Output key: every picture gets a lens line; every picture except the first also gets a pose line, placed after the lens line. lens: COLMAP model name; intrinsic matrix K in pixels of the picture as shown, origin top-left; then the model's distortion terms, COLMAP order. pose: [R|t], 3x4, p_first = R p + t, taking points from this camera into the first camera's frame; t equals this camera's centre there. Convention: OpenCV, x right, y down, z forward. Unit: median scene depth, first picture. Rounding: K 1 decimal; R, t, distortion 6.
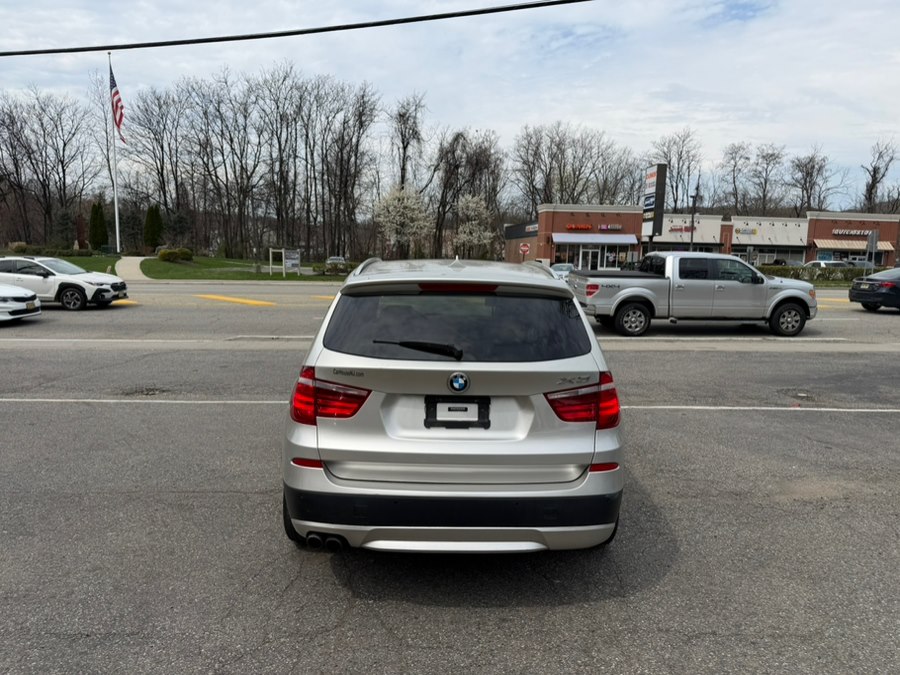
lens RADIAL K [[631.7, 0, 454.6], [0, 631.7, 340.5], [0, 0, 1]] dist [0.037536, -0.048954]
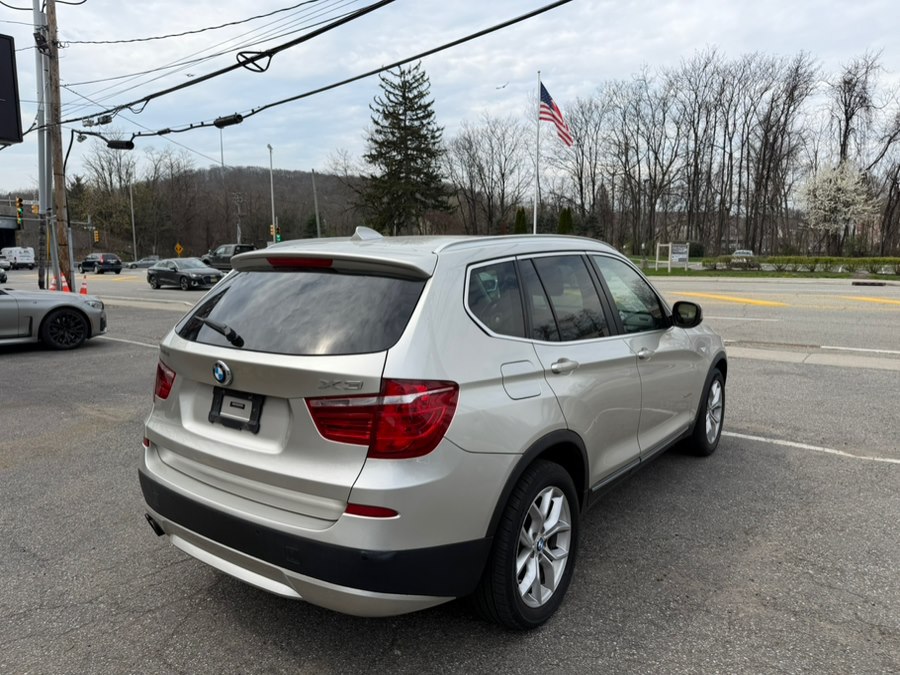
lens RADIAL K [[631.7, 0, 454.9], [0, 631.7, 336.0], [0, 0, 1]] dist [0.037536, -0.048954]
pose [[0.799721, 0.062013, -0.597161, 0.049891], [-0.063170, 0.997821, 0.019024, -0.001251], [0.597039, 0.022509, 0.801896, 0.032741]]
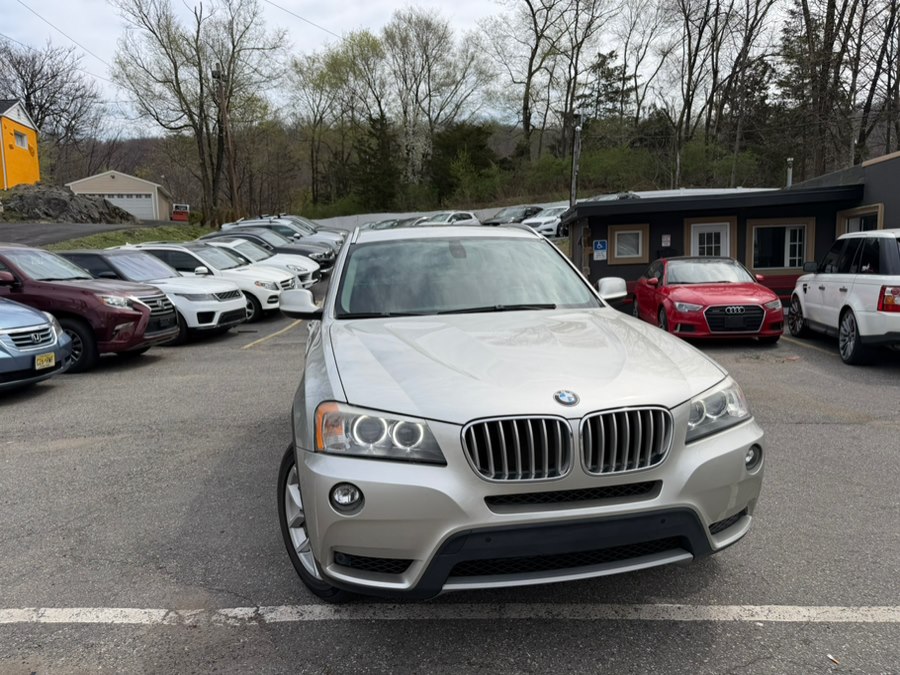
lens RADIAL K [[631.7, 0, 455.7], [0, 631.7, 339.0], [0, 0, 1]] dist [0.037536, -0.048954]
pose [[-0.999079, 0.000454, 0.042897, -0.017134], [0.010573, 0.971703, 0.235968, -0.021522], [-0.041576, 0.236204, -0.970814, 0.223082]]
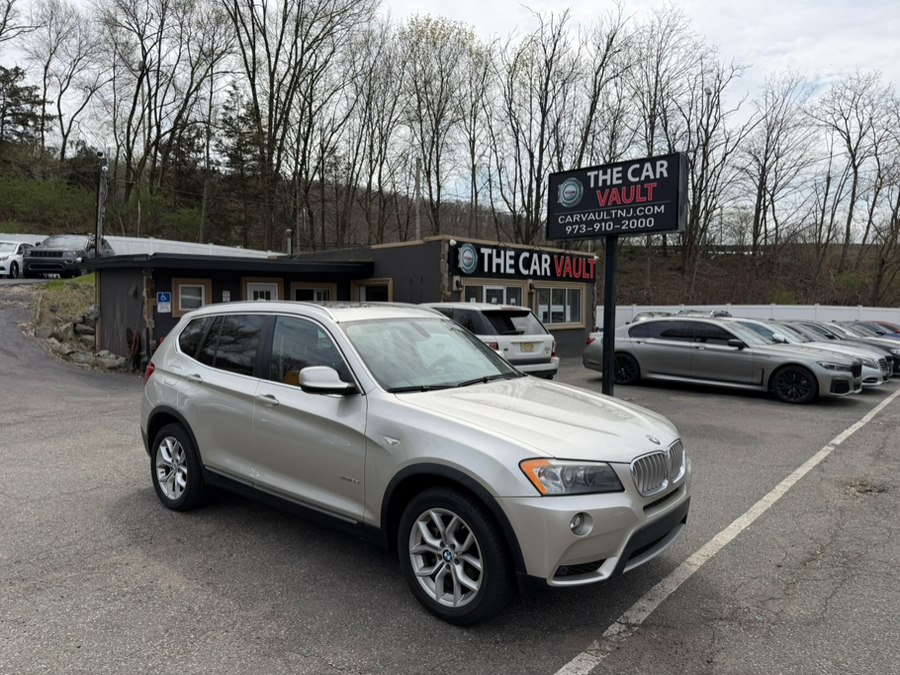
lens RADIAL K [[631.7, 0, 446.8], [0, 631.7, 334.2], [0, 0, 1]] dist [0.037536, -0.048954]
pose [[-0.650607, 0.010150, -0.759347, 0.077081], [-0.113094, 0.987466, 0.110098, -0.023300], [0.750947, 0.157508, -0.641304, 0.199522]]
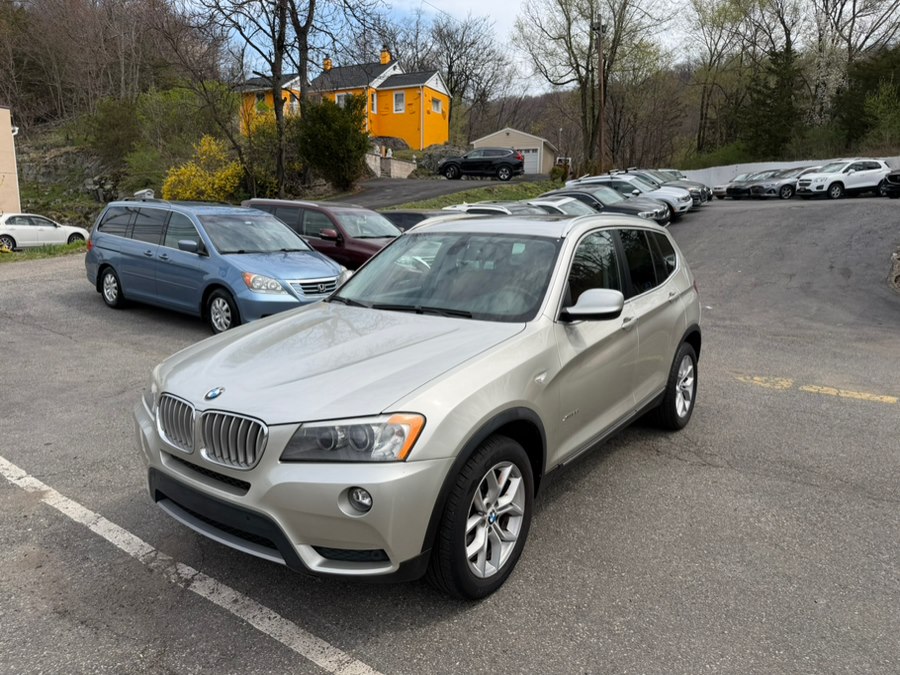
lens RADIAL K [[631.7, 0, 451.1], [0, 631.7, 334.1], [0, 0, 1]] dist [0.037536, -0.048954]
pose [[-0.801112, -0.132198, 0.583732, -0.054511], [0.050001, 0.957110, 0.285377, -0.025438], [-0.596422, 0.257806, -0.760143, 0.200239]]
